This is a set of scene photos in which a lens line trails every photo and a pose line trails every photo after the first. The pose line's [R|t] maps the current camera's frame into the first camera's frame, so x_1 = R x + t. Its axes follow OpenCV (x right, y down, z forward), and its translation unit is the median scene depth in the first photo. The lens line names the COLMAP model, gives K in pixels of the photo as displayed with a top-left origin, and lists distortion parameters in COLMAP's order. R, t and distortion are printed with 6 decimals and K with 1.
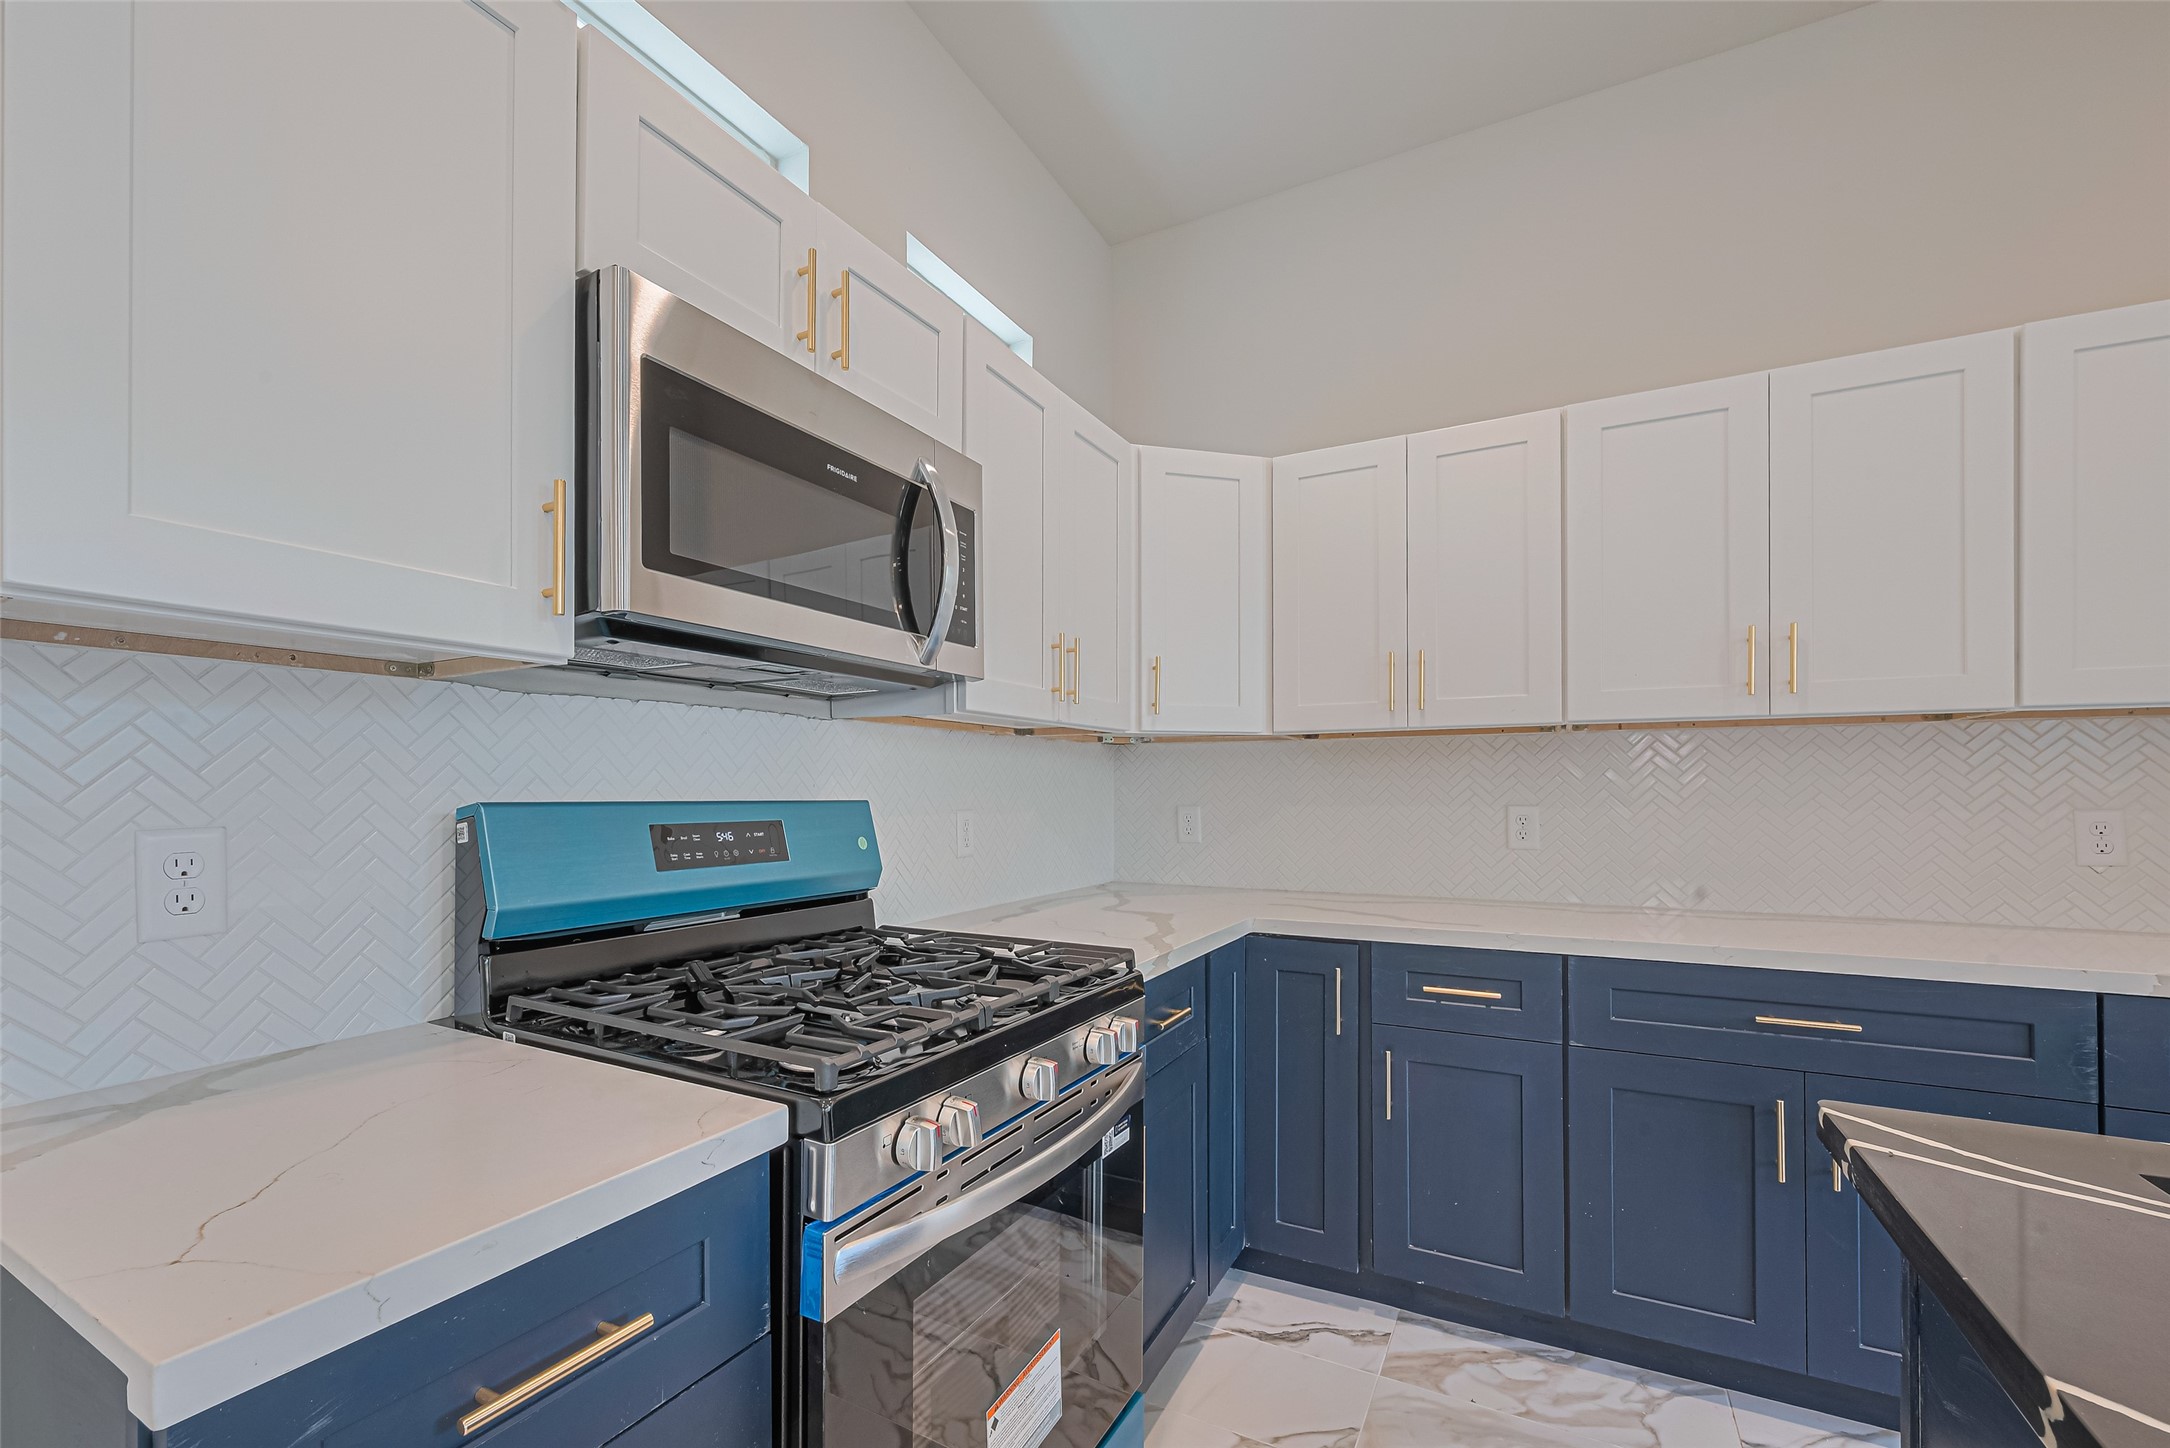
lens RADIAL K [[899.5, 0, 1028.2], [0, 899.5, 783.2], [0, 0, 1]] dist [-0.011186, -0.000112]
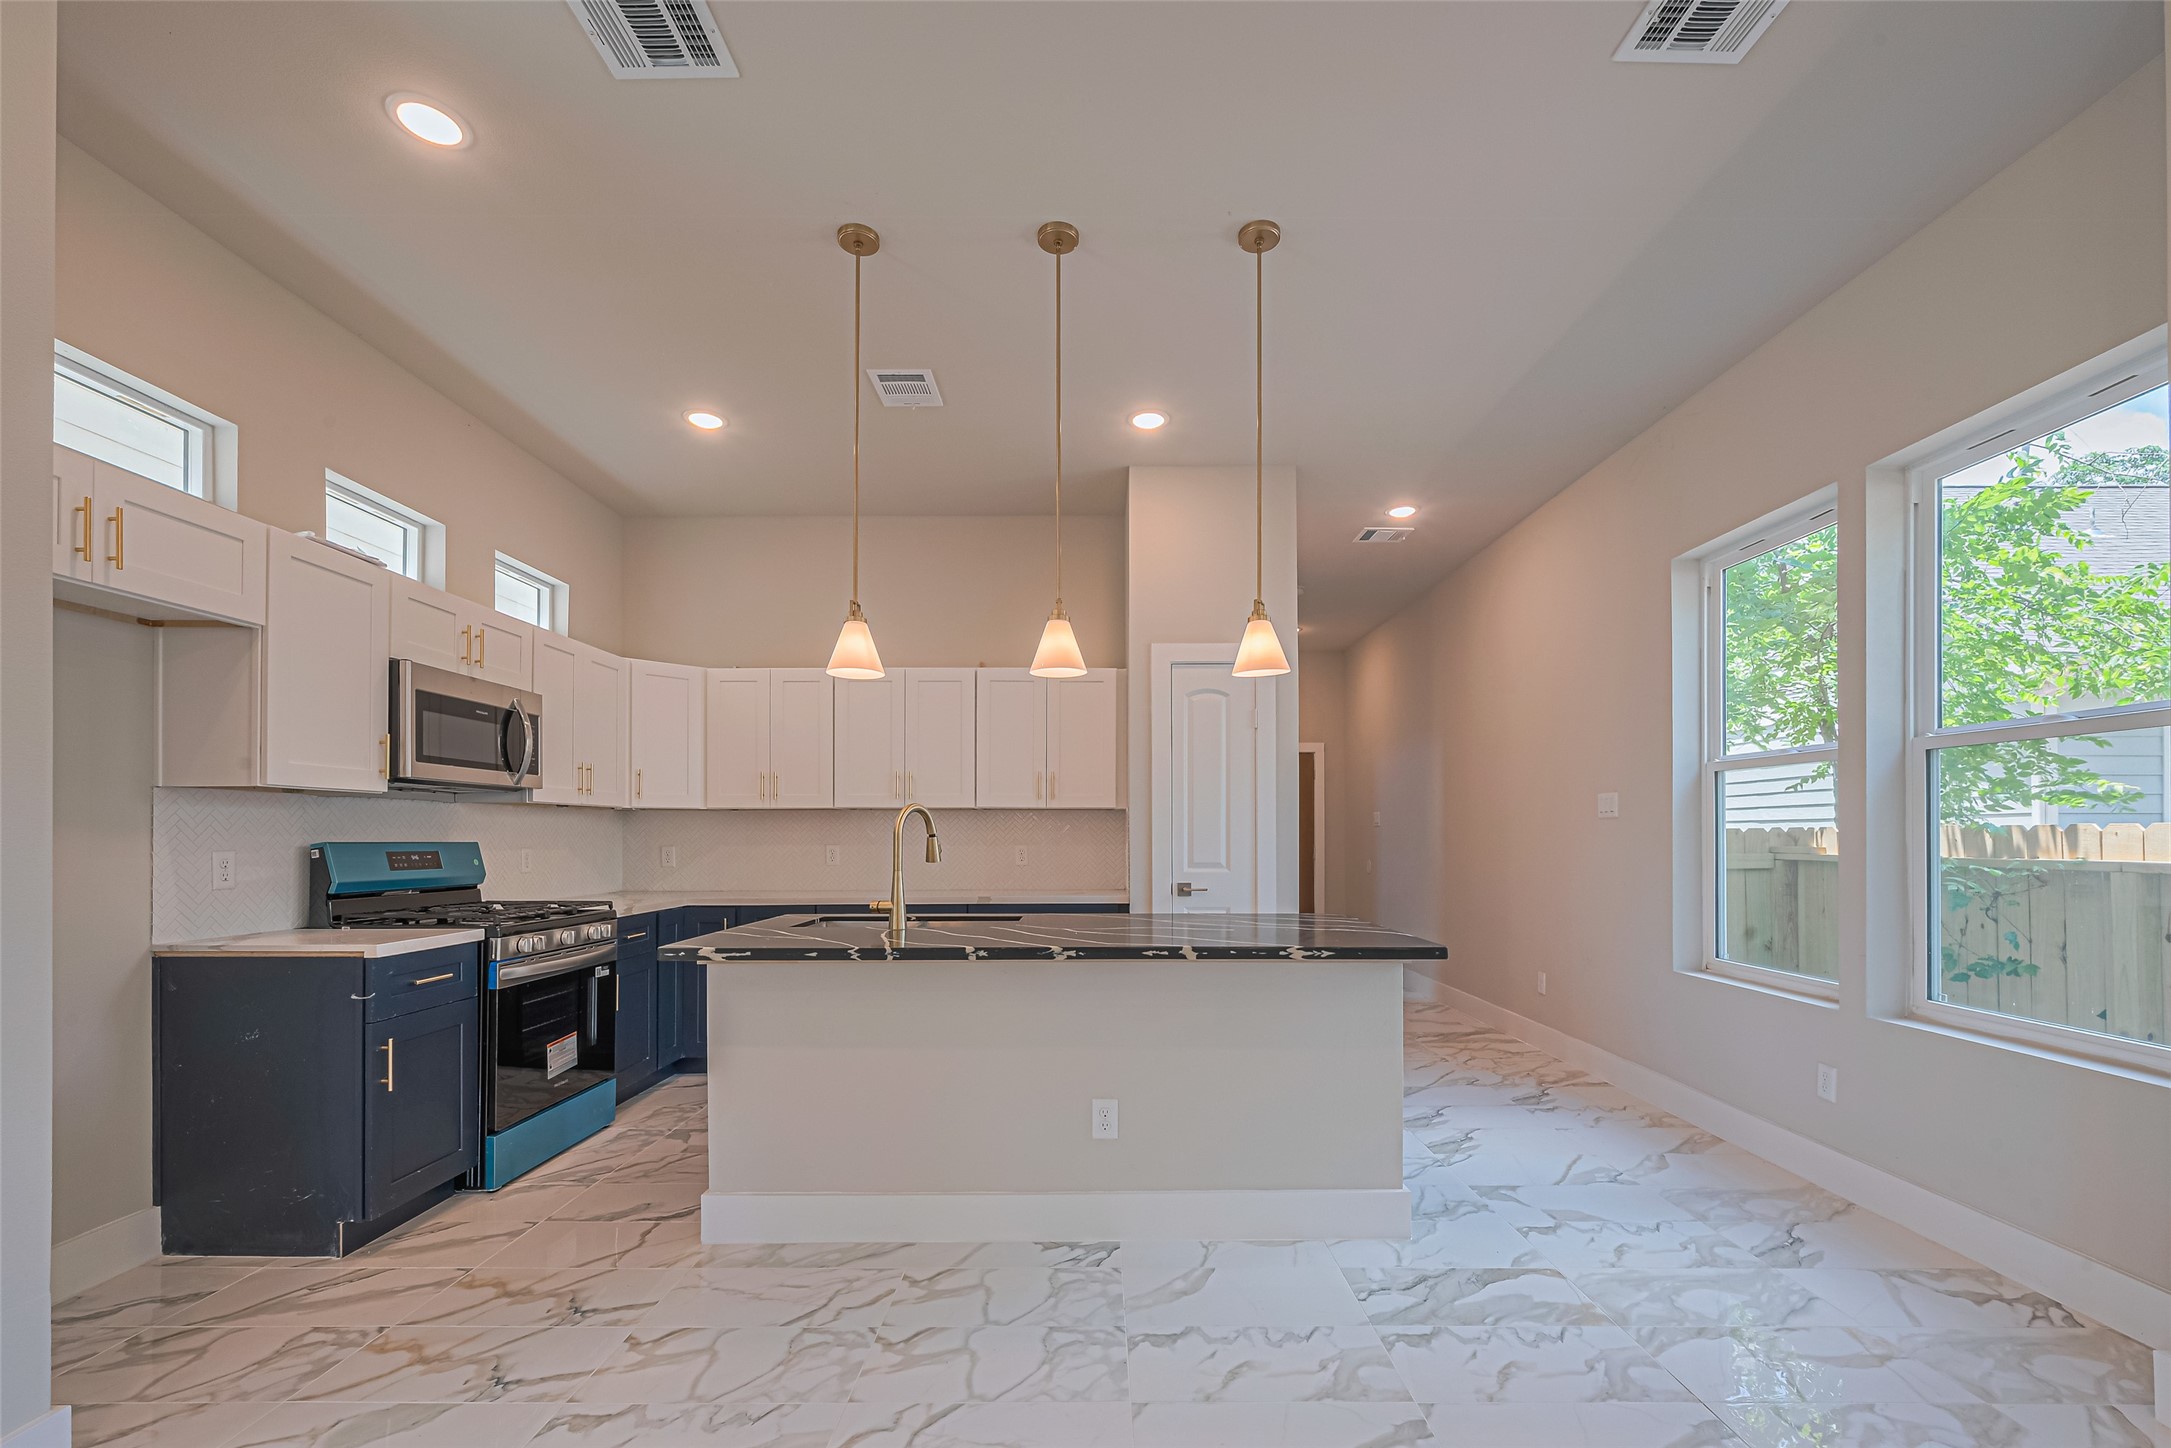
lens RADIAL K [[911.5, 0, 1062.0], [0, 911.5, 830.6], [0, 0, 1]] dist [-0.000130, -0.000013]
pose [[0.878118, 0.004342, 0.478424, 0.002421], [-0.004248, 0.999990, -0.001278, -0.013281], [-0.478424, -0.000910, 0.878128, -1.842565]]
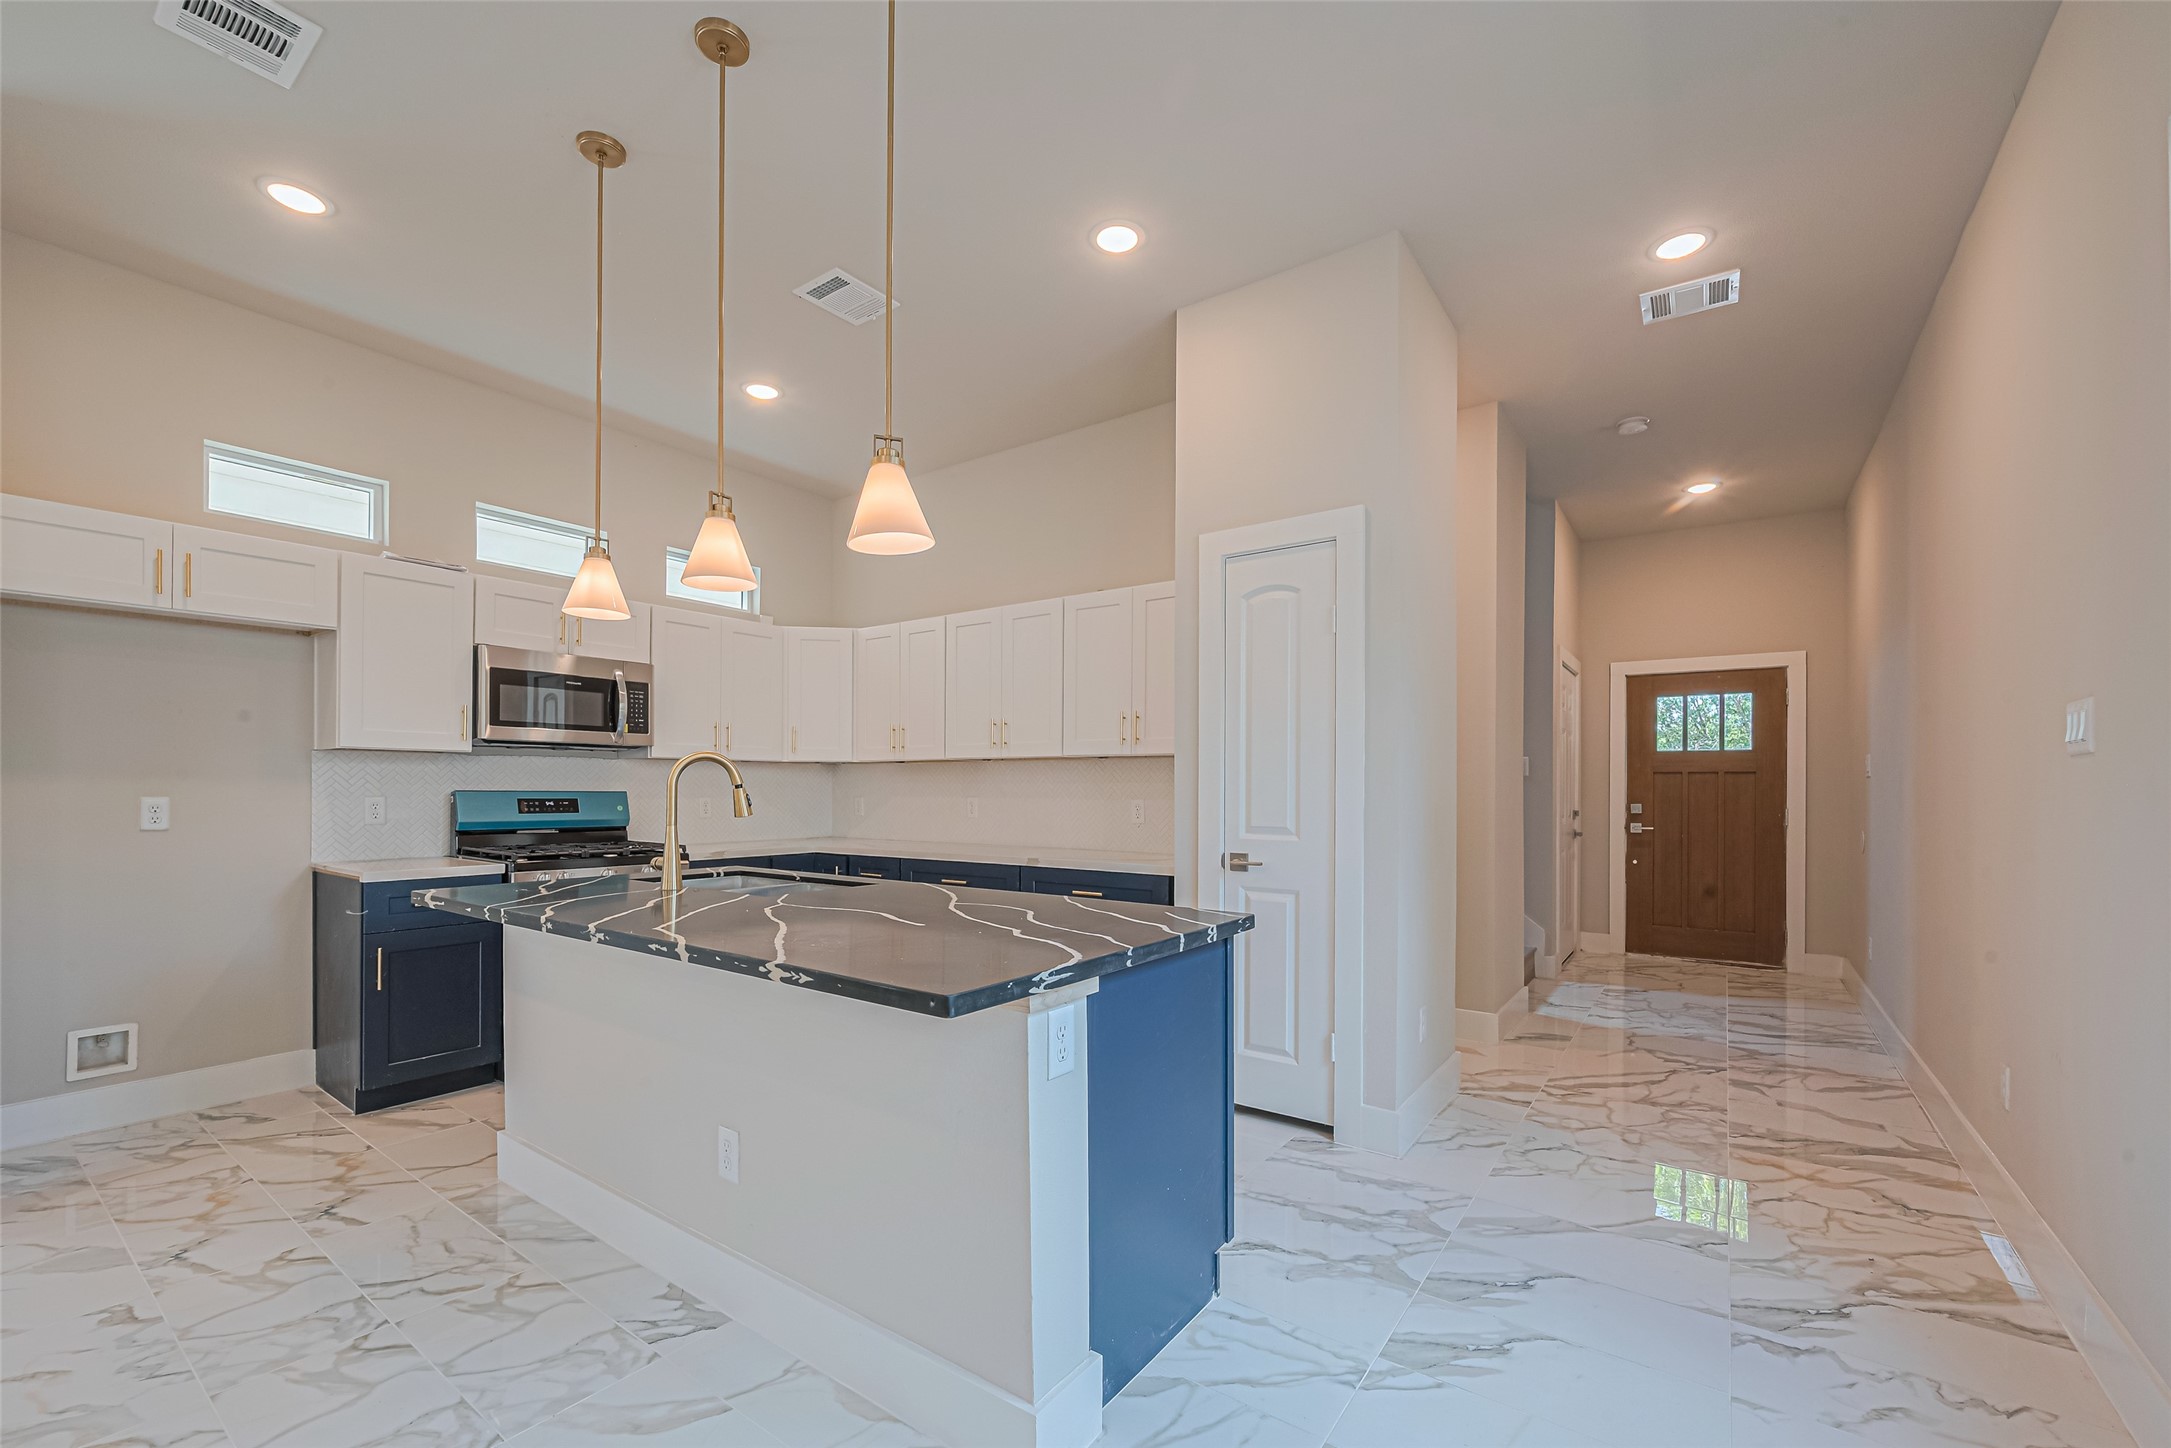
lens RADIAL K [[875.9, 0, 1047.1], [0, 875.9, 786.1], [0, 0, 1]] dist [-0.001344, -0.000024]
pose [[0.992325, 0.005793, -0.123524, 1.571575], [-0.005295, 0.999976, 0.004364, -0.015793], [0.123546, -0.003677, 0.992332, -1.567065]]
